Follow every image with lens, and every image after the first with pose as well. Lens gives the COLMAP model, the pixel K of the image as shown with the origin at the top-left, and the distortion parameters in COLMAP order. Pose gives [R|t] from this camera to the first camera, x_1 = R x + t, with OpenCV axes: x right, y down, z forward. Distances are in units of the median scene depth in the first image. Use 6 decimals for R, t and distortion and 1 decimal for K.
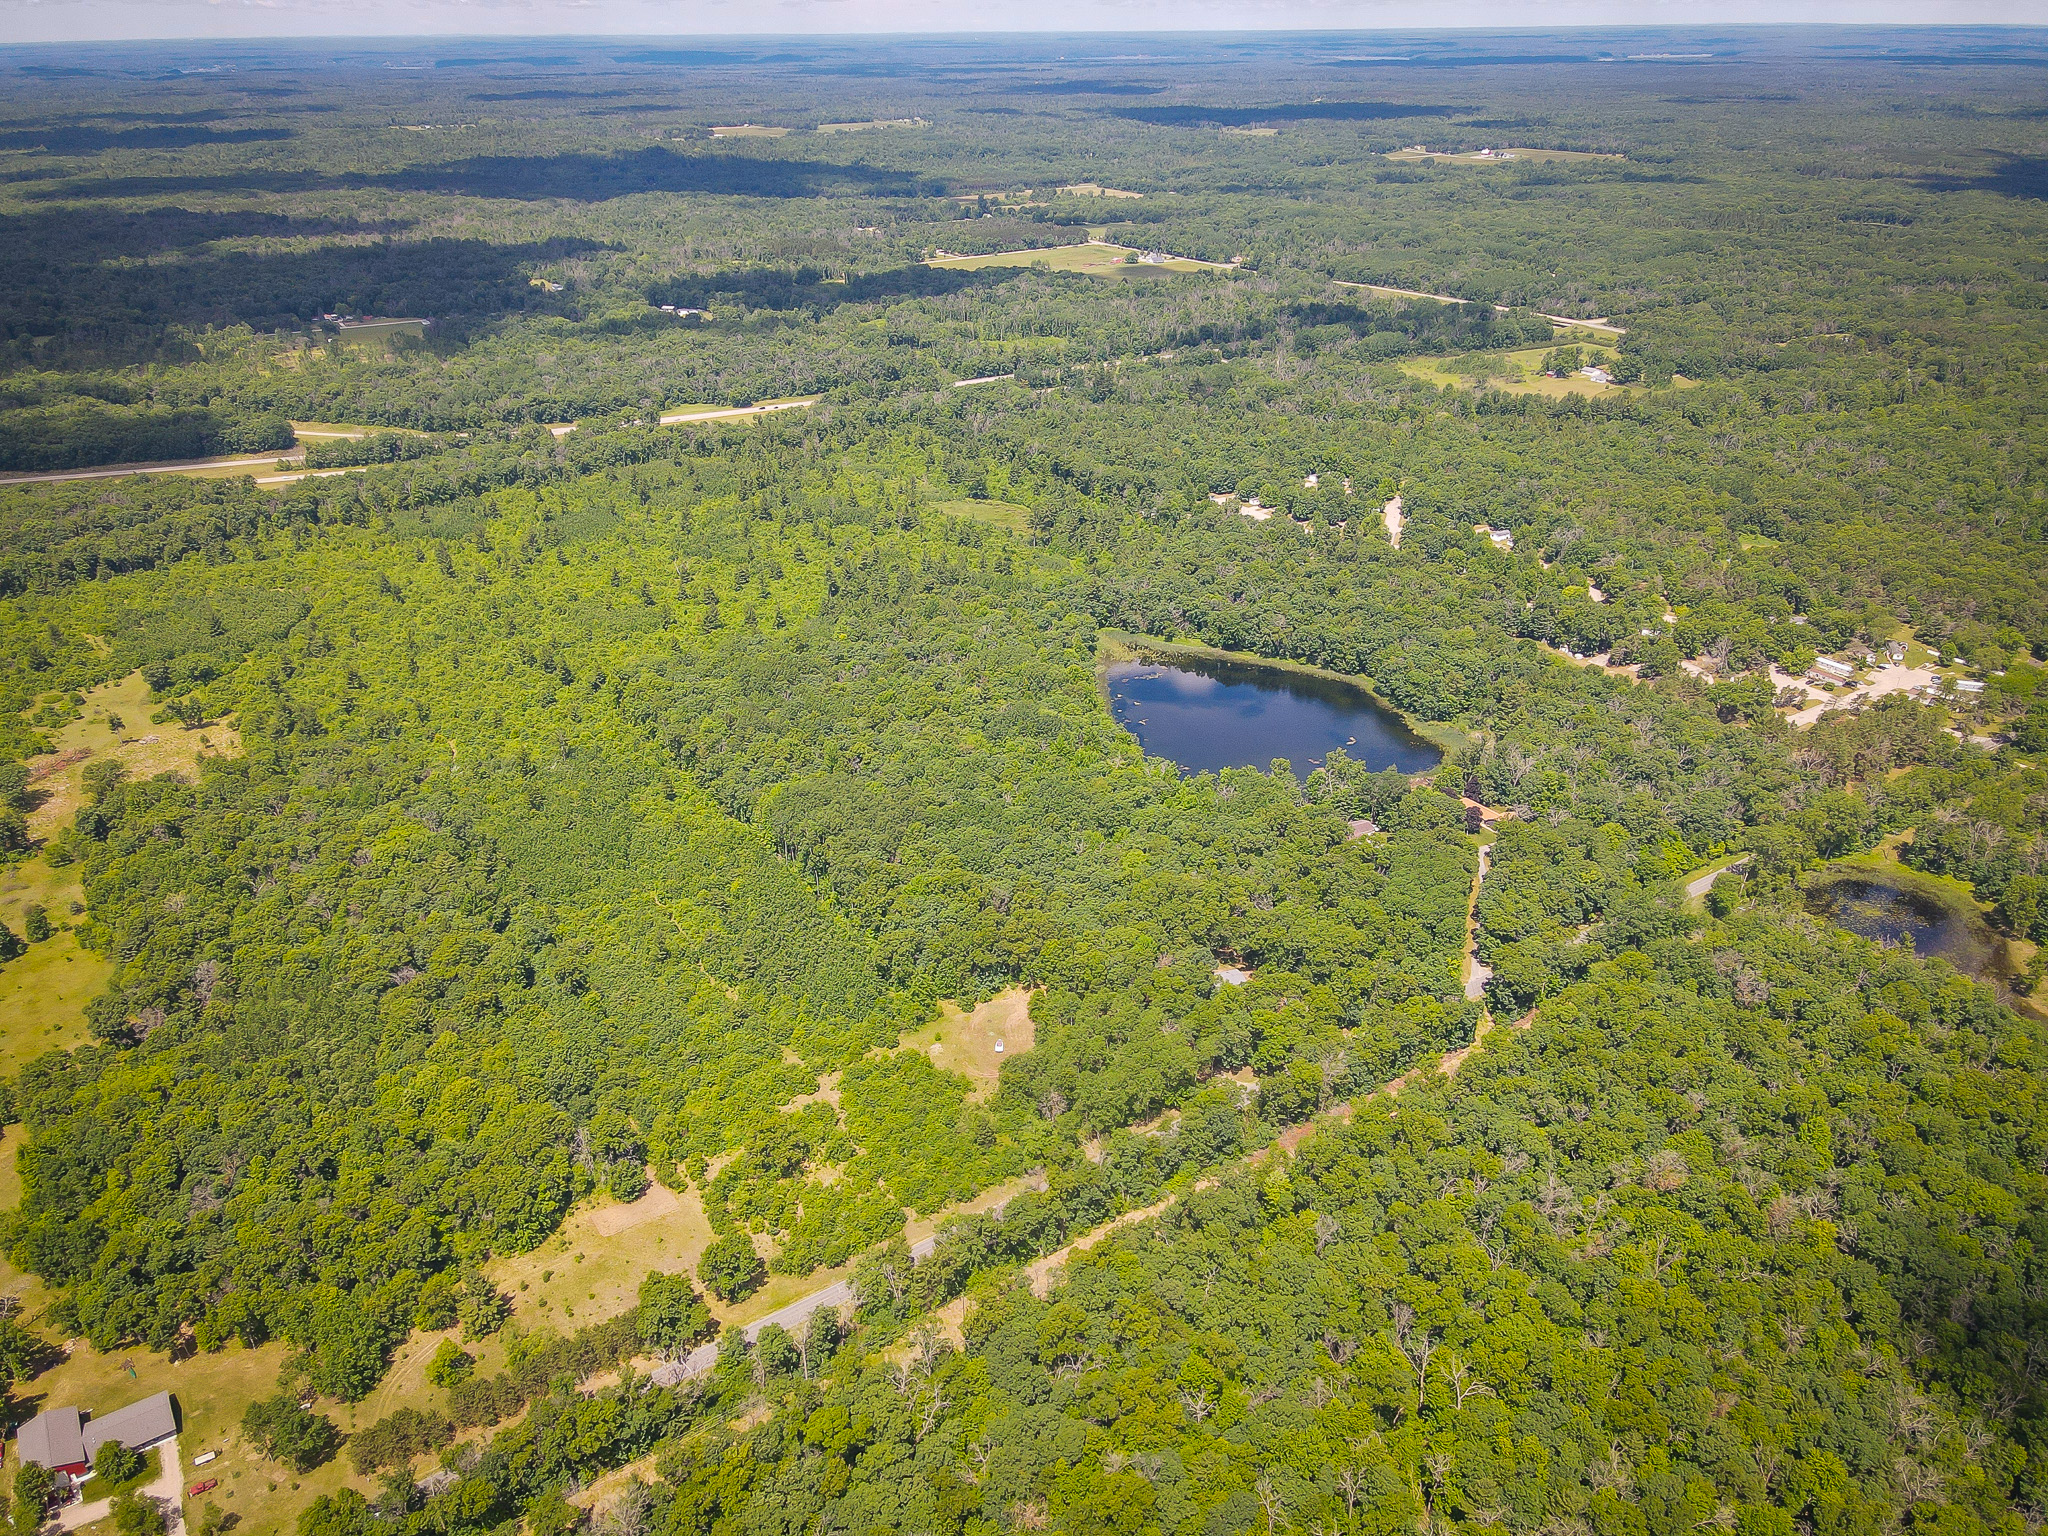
lens RADIAL K [[1449.1, 0, 1016.5], [0, 1449.1, 812.5], [0, 0, 1]] dist [0.014464, 0.003094]
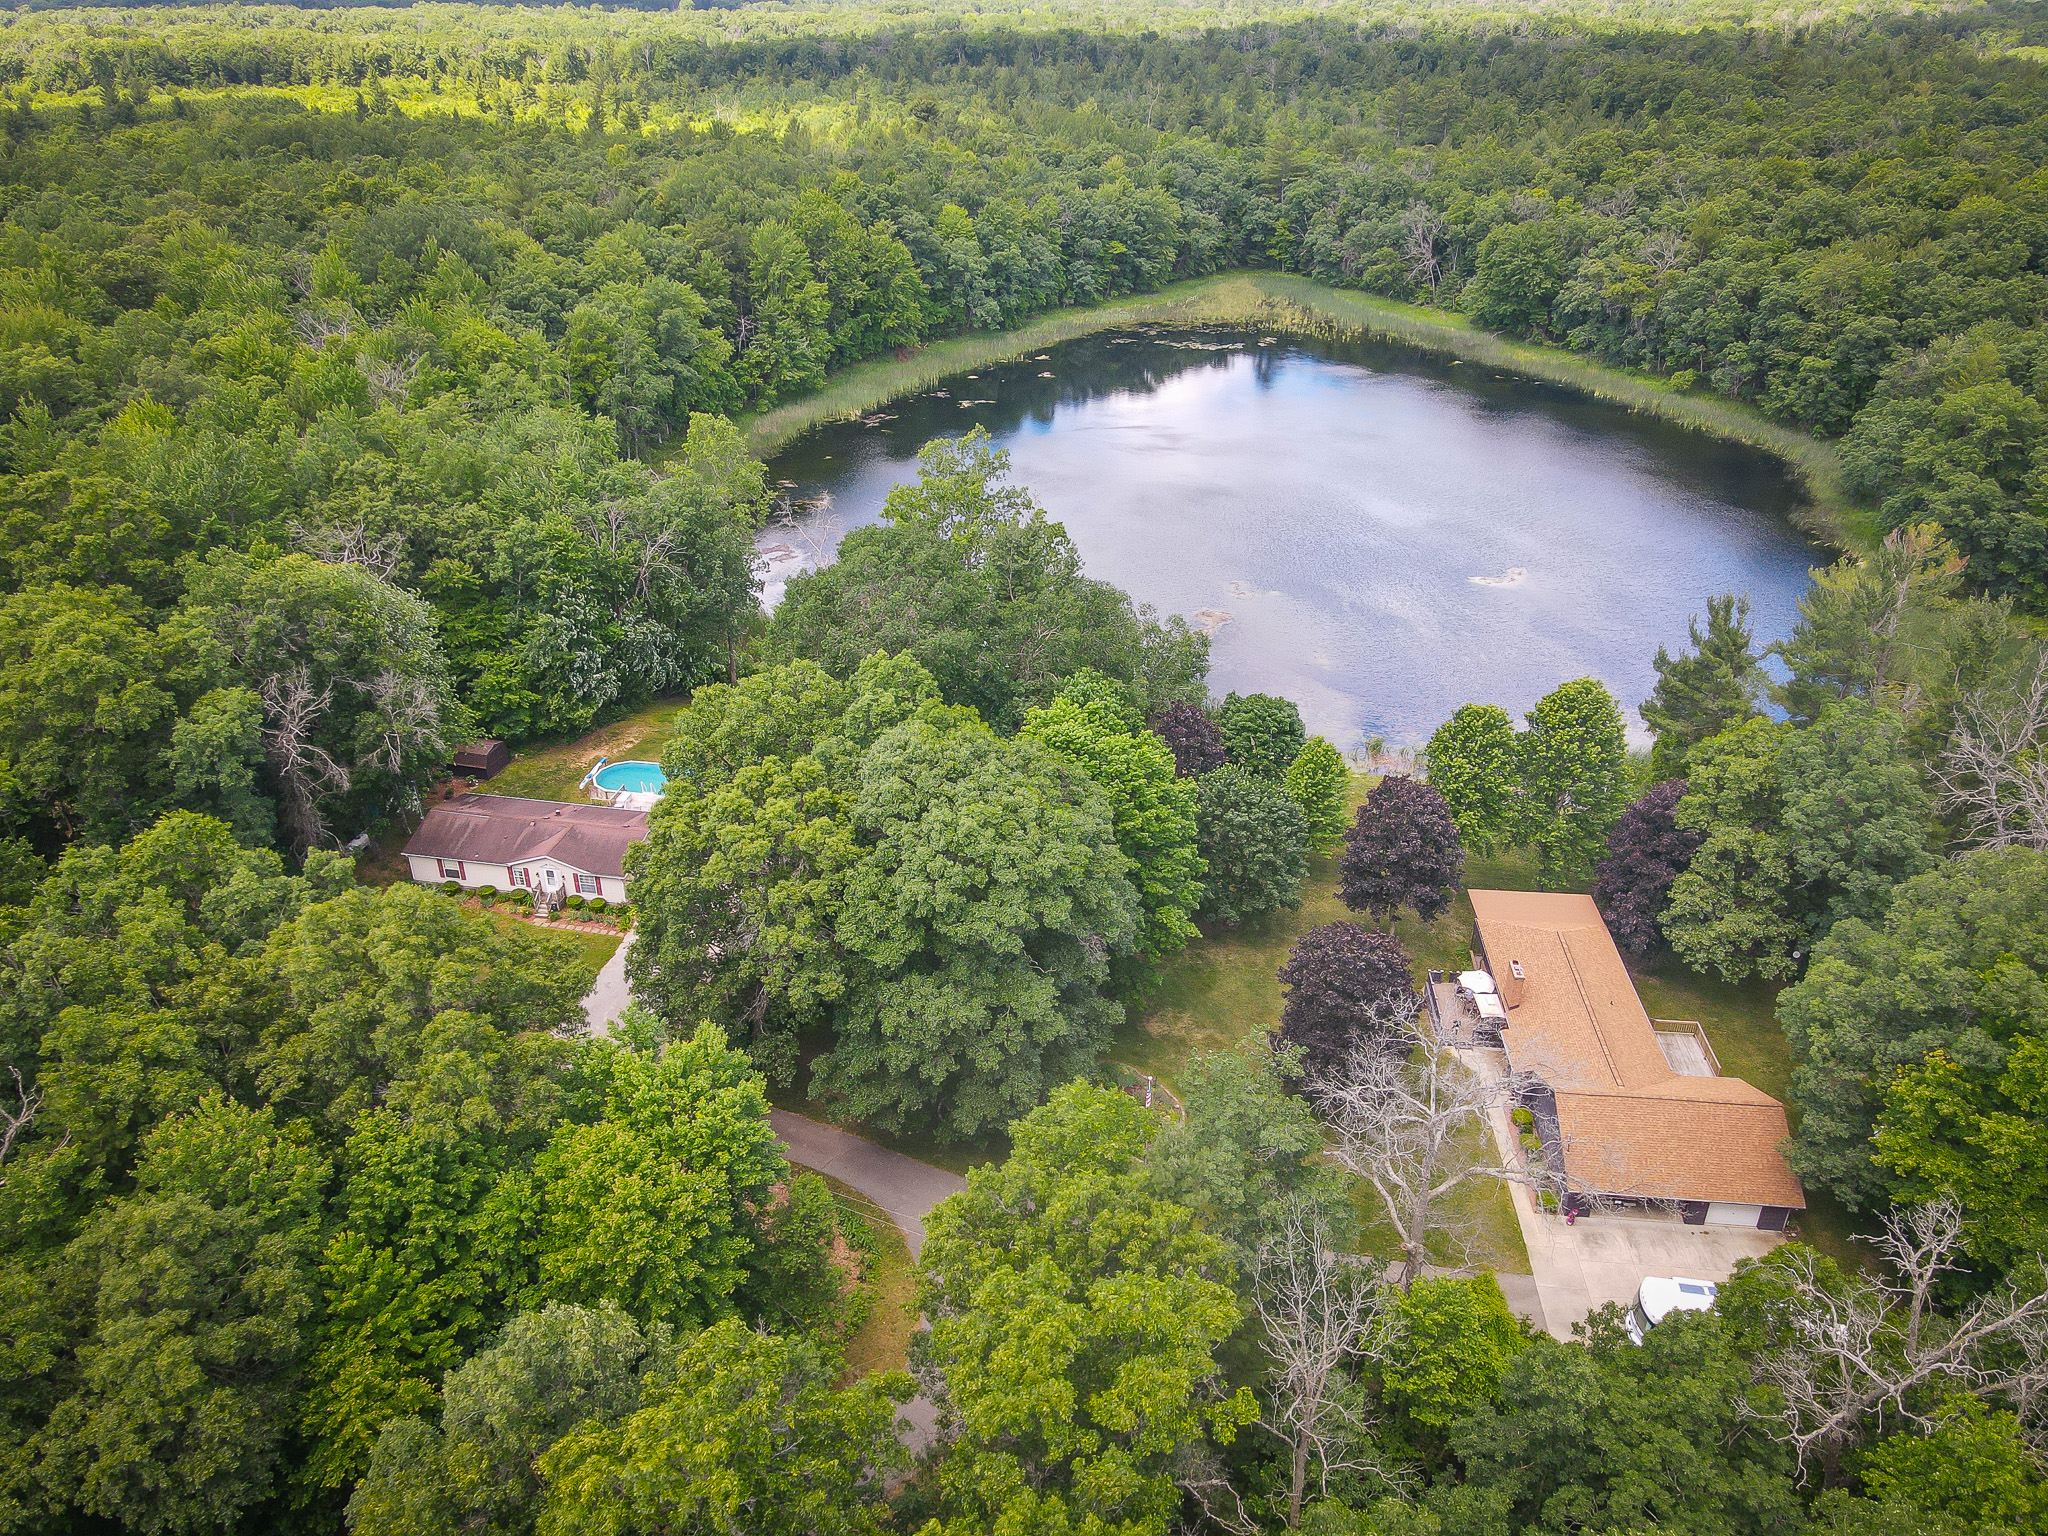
lens RADIAL K [[1466.3, 0, 1012.7], [0, 1466.3, 813.4], [0, 0, 1]] dist [0.006837, 0.002095]
pose [[0.791683, 0.311266, -0.525692, 0.274355], [-0.290318, 0.948787, 0.124570, -0.016857], [0.537544, 0.053999, 0.841505, 0.670203]]
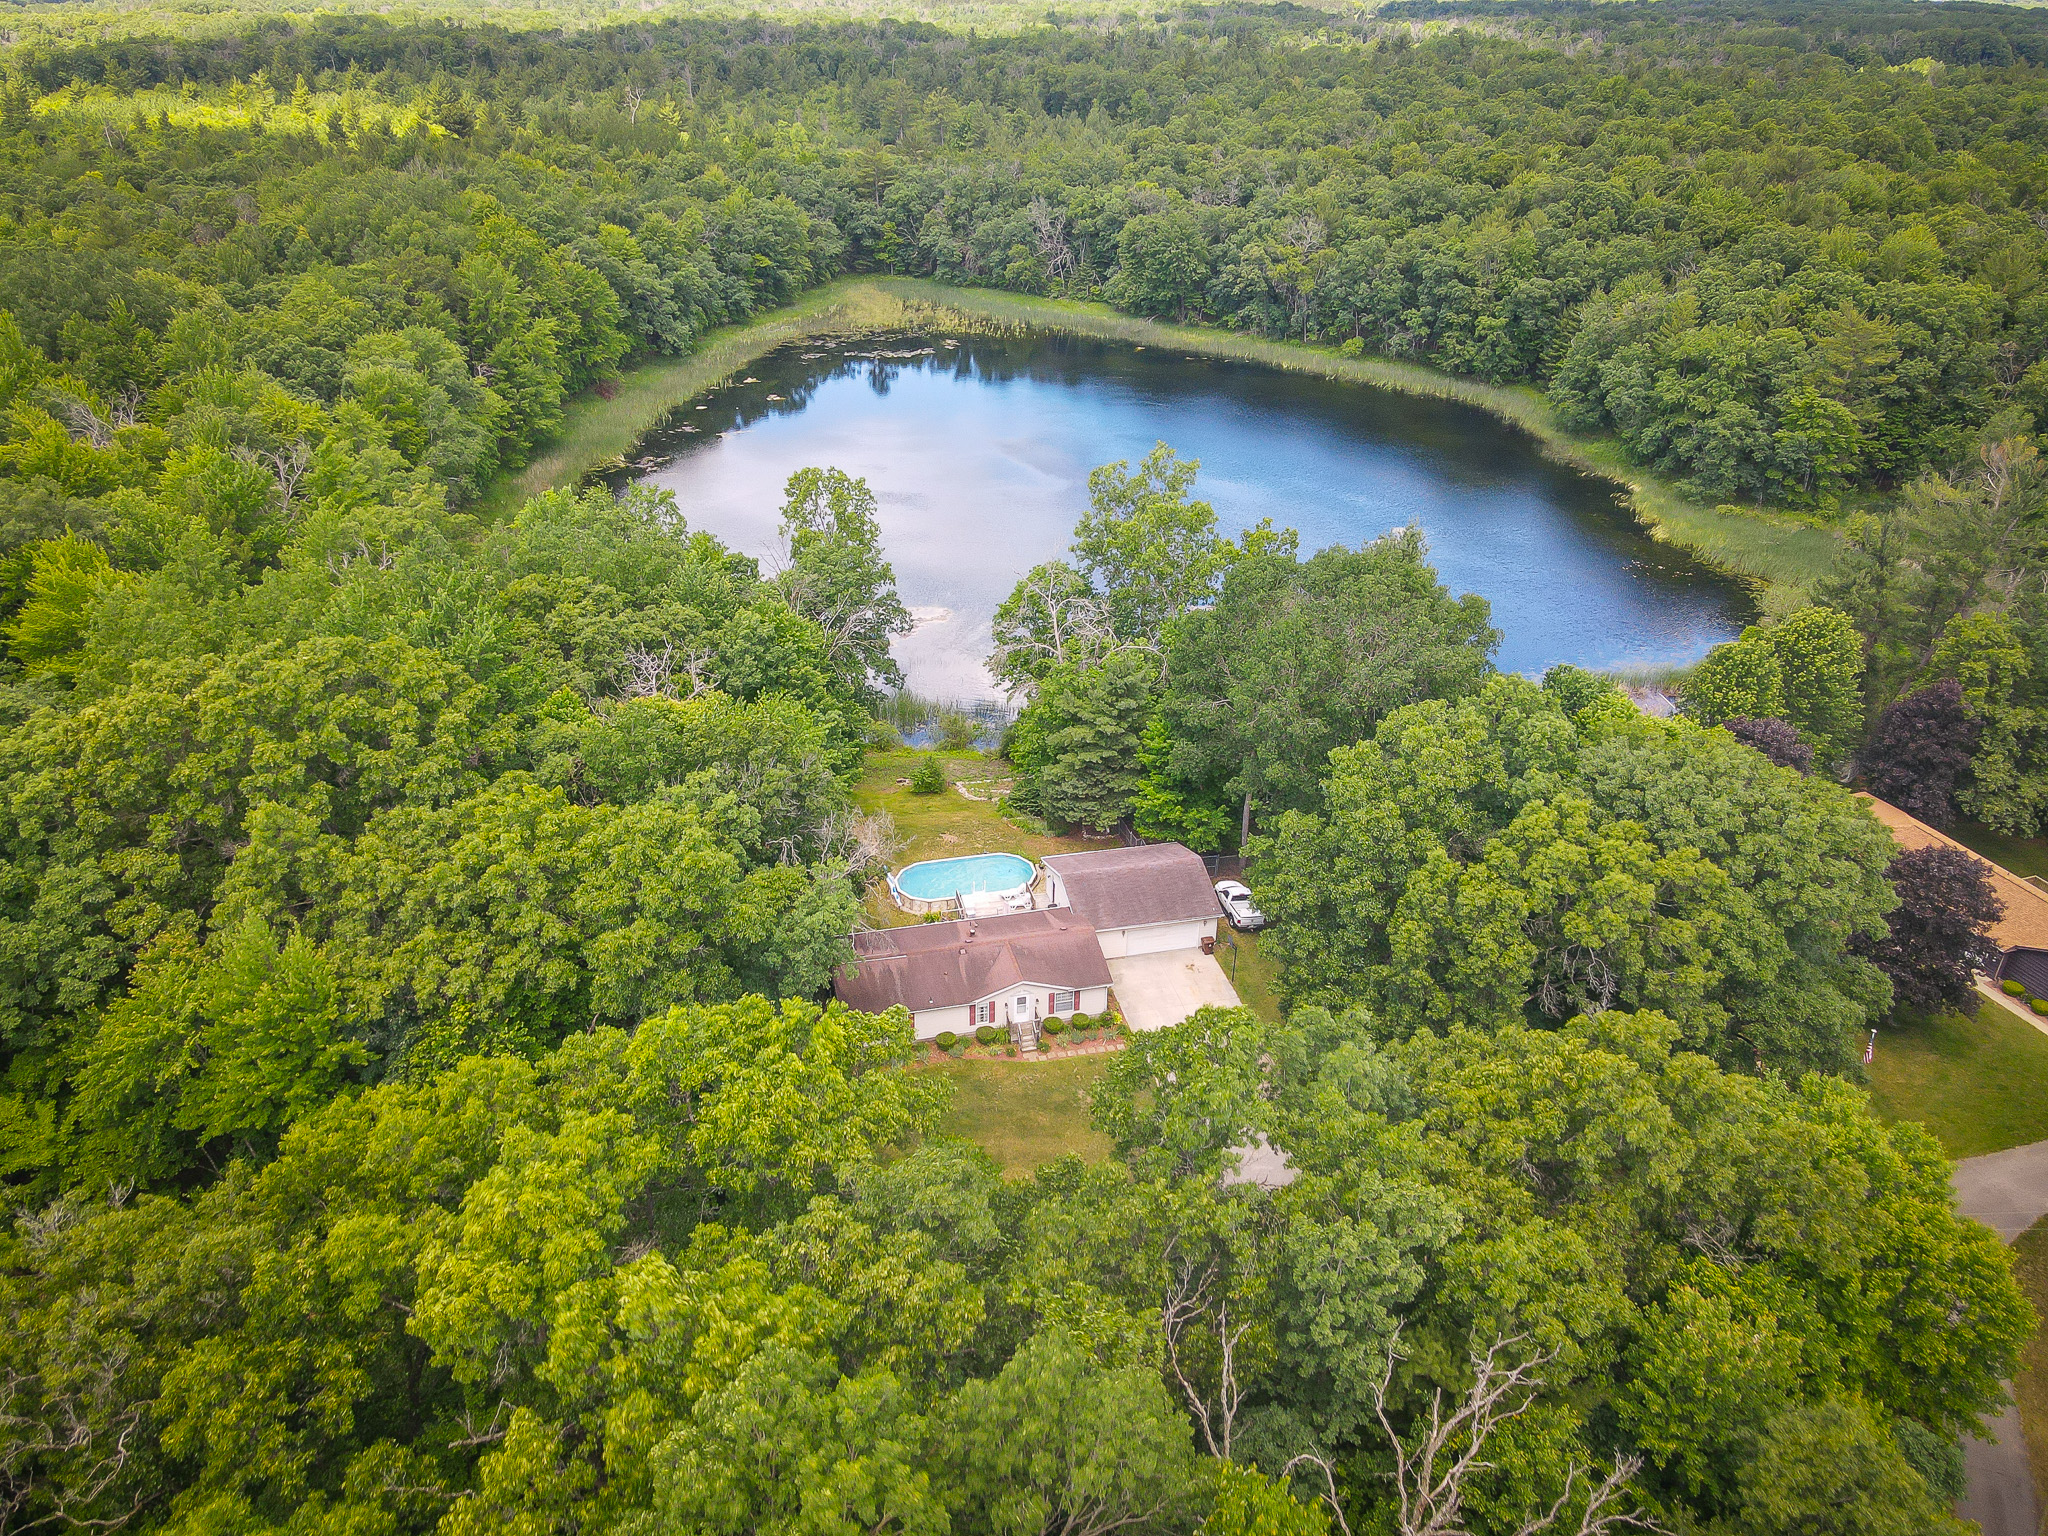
lens RADIAL K [[1466.3, 0, 1012.7], [0, 1466.3, 813.4], [0, 0, 1]] dist [0.006837, 0.002095]
pose [[0.975254, 0.124461, -0.182728, 0.194658], [-0.118392, 0.992001, 0.043798, -0.003217], [0.186718, -0.021080, 0.982187, 0.646614]]
